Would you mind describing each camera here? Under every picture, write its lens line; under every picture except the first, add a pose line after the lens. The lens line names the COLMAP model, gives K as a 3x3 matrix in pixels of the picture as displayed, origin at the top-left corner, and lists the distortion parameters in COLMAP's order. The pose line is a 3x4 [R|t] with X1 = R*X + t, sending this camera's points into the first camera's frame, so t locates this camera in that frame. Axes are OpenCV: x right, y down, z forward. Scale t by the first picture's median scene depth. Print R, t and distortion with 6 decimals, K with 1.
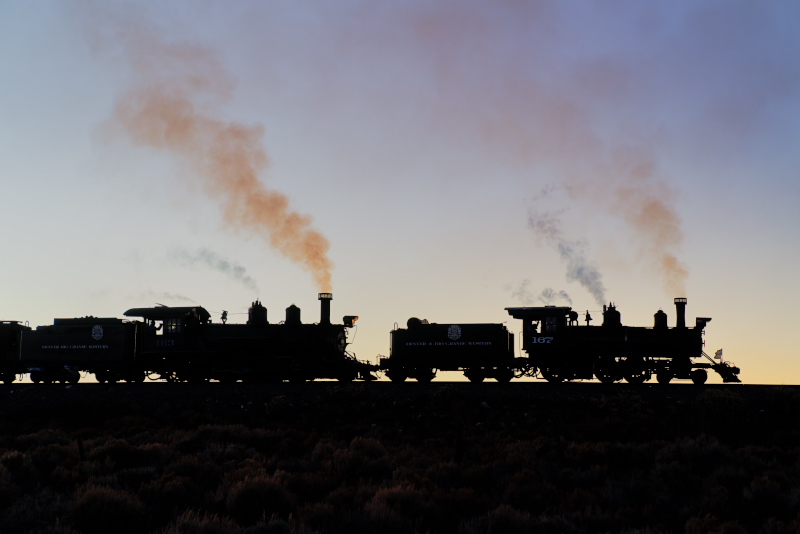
lens RADIAL K [[1611.6, 0, 399.9], [0, 1611.6, 263.7], [0, 0, 1]] dist [0.111719, 0.000000]
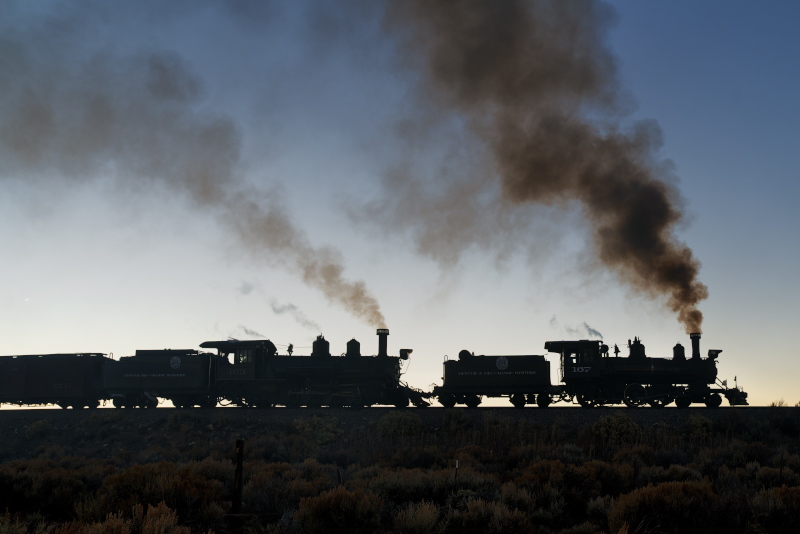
lens RADIAL K [[878.6, 0, 433.7], [0, 878.6, 282.2], [0, 0, 1]] dist [-0.066609, 0.000000]
pose [[0.990250, 0.016016, 0.138380, -0.097001], [-0.006655, 0.997674, -0.067841, 0.027439], [-0.139144, 0.066258, 0.988053, 0.385741]]
